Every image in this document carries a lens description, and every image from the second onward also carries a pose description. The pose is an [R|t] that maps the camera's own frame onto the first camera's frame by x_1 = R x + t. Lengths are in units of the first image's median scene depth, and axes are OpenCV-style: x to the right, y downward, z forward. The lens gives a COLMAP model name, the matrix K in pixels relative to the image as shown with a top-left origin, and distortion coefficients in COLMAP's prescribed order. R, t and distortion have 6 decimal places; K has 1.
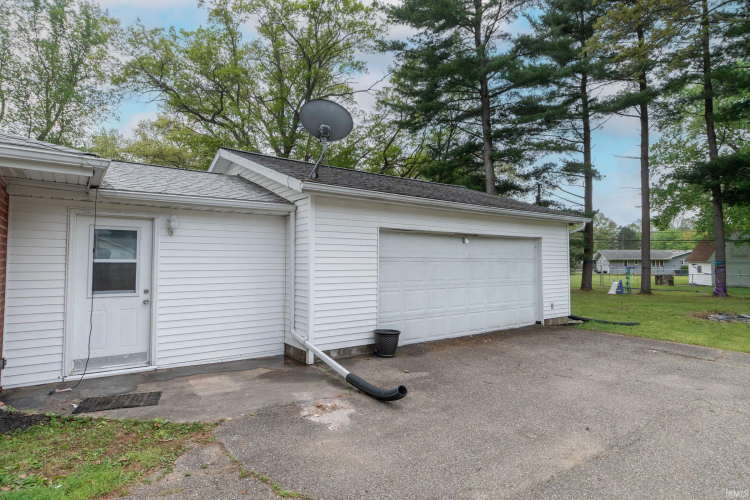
lens RADIAL K [[415.0, 0, 375.5], [0, 415.0, 247.2], [0, 0, 1]] dist [0.000617, 0.000574]
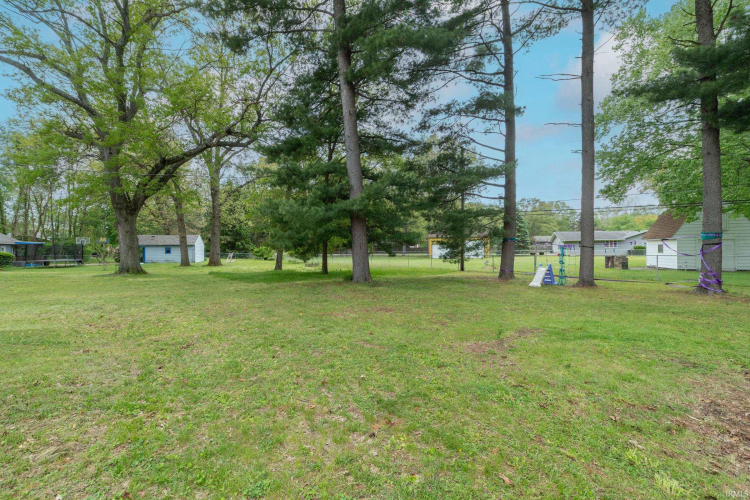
lens RADIAL K [[328.4, 0, 374.1], [0, 328.4, 252.1], [0, 0, 1]] dist [-0.003694, -0.000452]
pose [[0.999312, -0.013637, -0.034489, 0.293554], [0.015300, 0.998709, 0.048443, 0.025227], [0.033784, -0.048937, 0.998230, 0.414930]]
